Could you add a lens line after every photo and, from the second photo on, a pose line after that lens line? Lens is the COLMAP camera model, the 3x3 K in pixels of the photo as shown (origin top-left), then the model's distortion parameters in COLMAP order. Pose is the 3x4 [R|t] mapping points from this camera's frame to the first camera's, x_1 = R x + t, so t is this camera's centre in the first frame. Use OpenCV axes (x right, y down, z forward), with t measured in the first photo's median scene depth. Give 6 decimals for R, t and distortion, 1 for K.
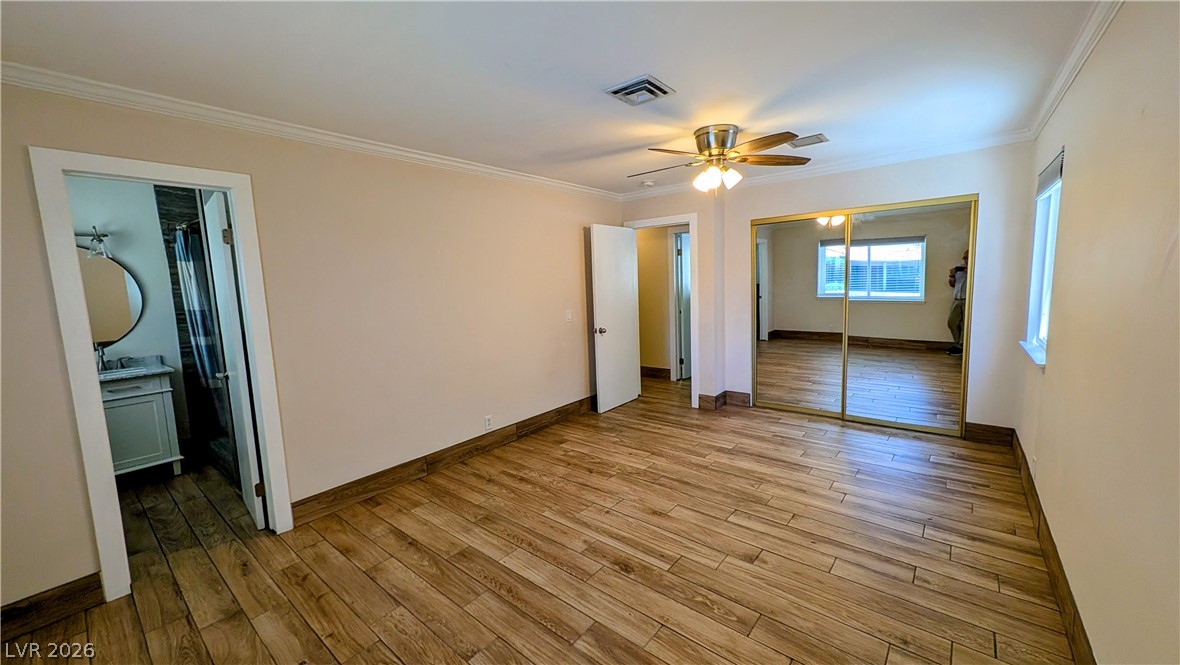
lens RADIAL K [[459.7, 0, 596.7], [0, 459.7, 338.8], [0, 0, 1]] dist [0.006412, 0.000157]
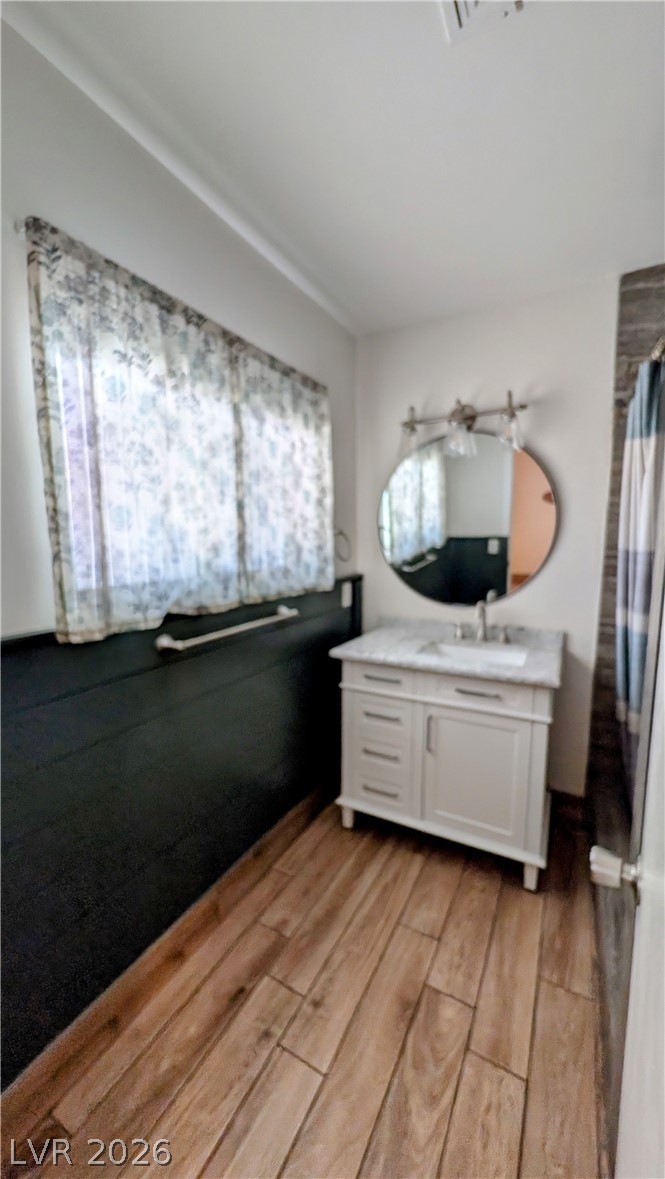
lens RADIAL K [[459.3, 0, 330.5], [0, 459.3, 597.0], [0, 0, 1]] dist [0.006412, 0.000157]
pose [[0.202932, 0.170330, -0.964265, -0.554128], [-0.111333, 0.982382, 0.150100, -0.057704], [0.972843, 0.076895, 0.218320, 0.692637]]
